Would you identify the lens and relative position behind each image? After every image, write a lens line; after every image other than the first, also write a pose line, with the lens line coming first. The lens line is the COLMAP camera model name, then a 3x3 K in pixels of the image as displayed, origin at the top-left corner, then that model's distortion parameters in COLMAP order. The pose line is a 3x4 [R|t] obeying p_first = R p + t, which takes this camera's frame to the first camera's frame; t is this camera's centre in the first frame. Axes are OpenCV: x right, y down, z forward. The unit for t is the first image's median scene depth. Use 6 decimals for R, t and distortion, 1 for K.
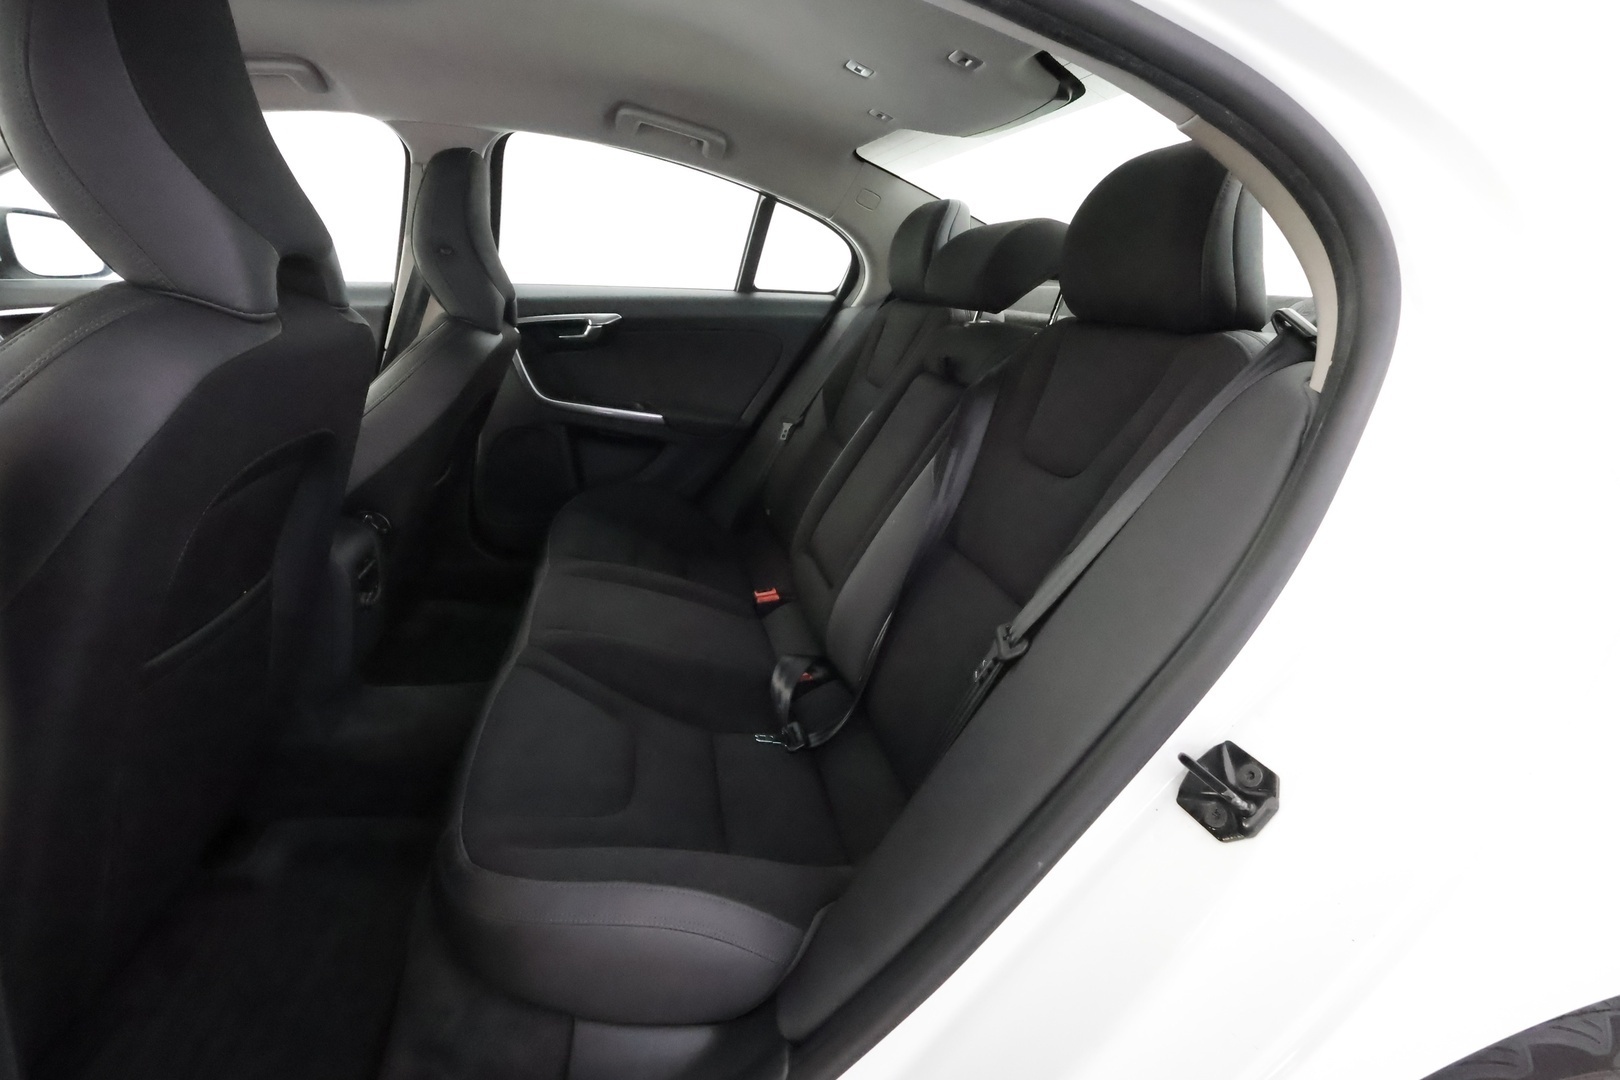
lens RADIAL K [[755.1, 0, 814.6], [0, 755.1, 546.0], [0, 0, 1]] dist [-0.004703, 0.006911]
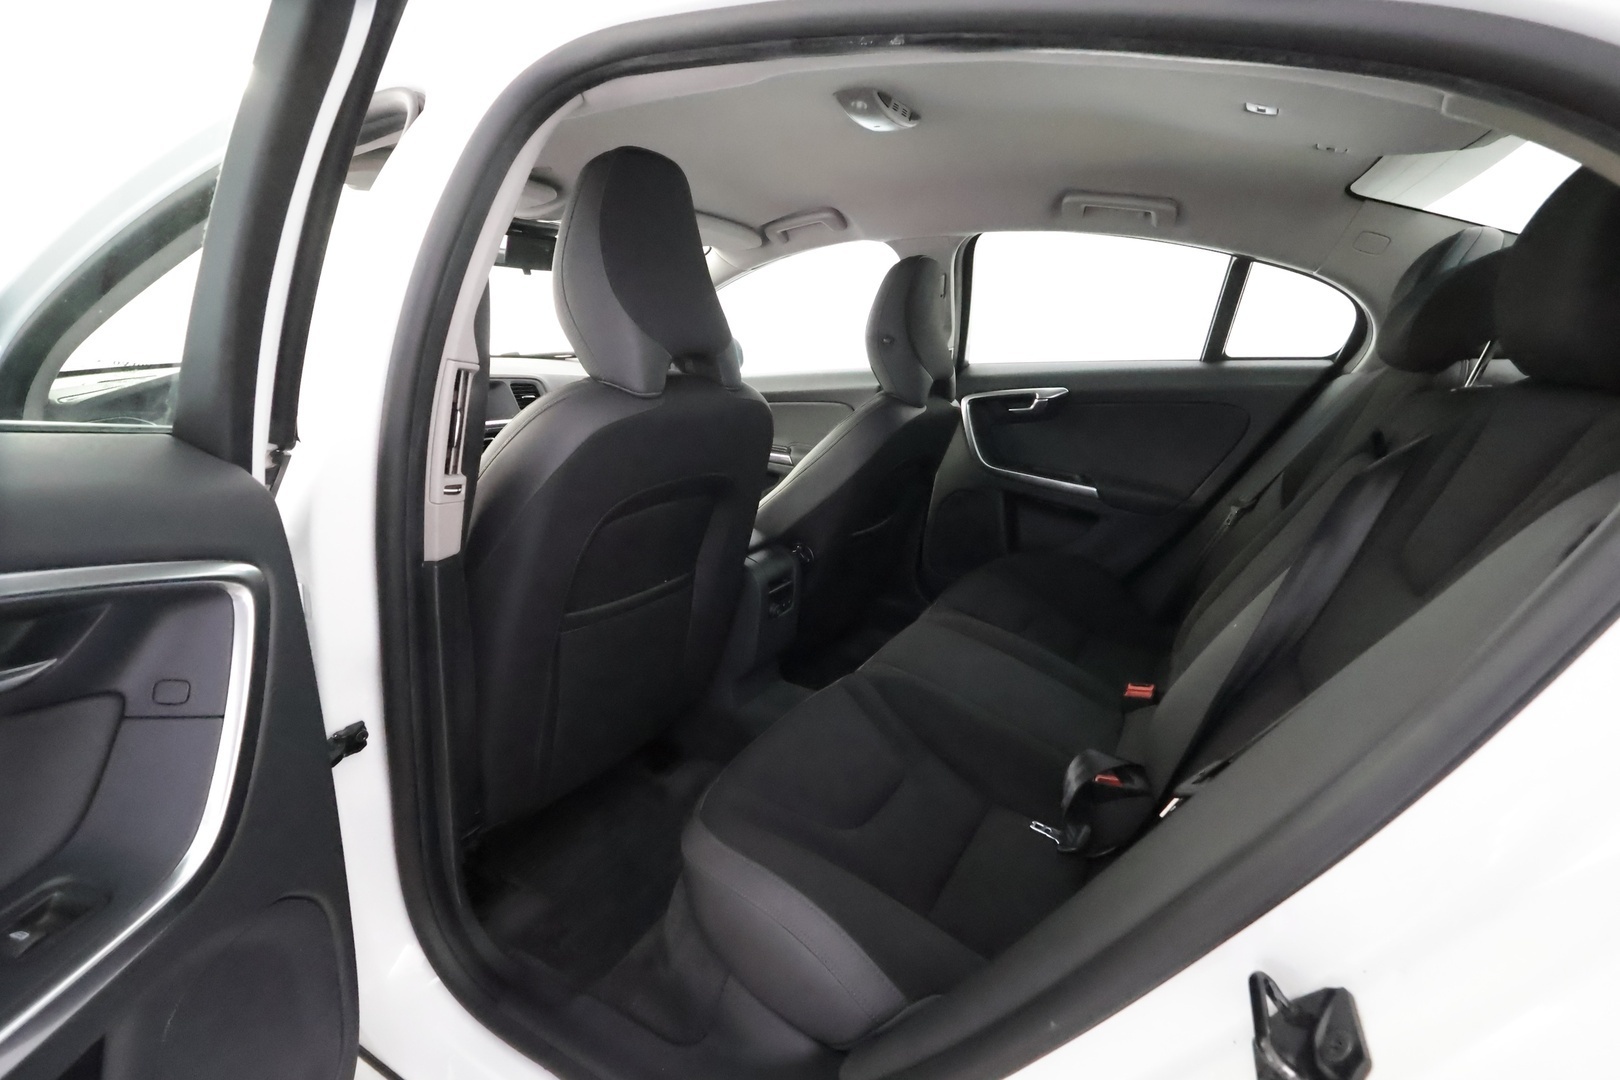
lens RADIAL K [[755.1, 0, 814.6], [0, 755.1, 546.0], [0, 0, 1]] dist [-0.004703, 0.006911]
pose [[0.737352, 0.117039, -0.665292, 0.209910], [-0.180173, 0.983272, -0.026709, -0.008947], [0.651037, 0.139561, 0.746105, 0.049247]]
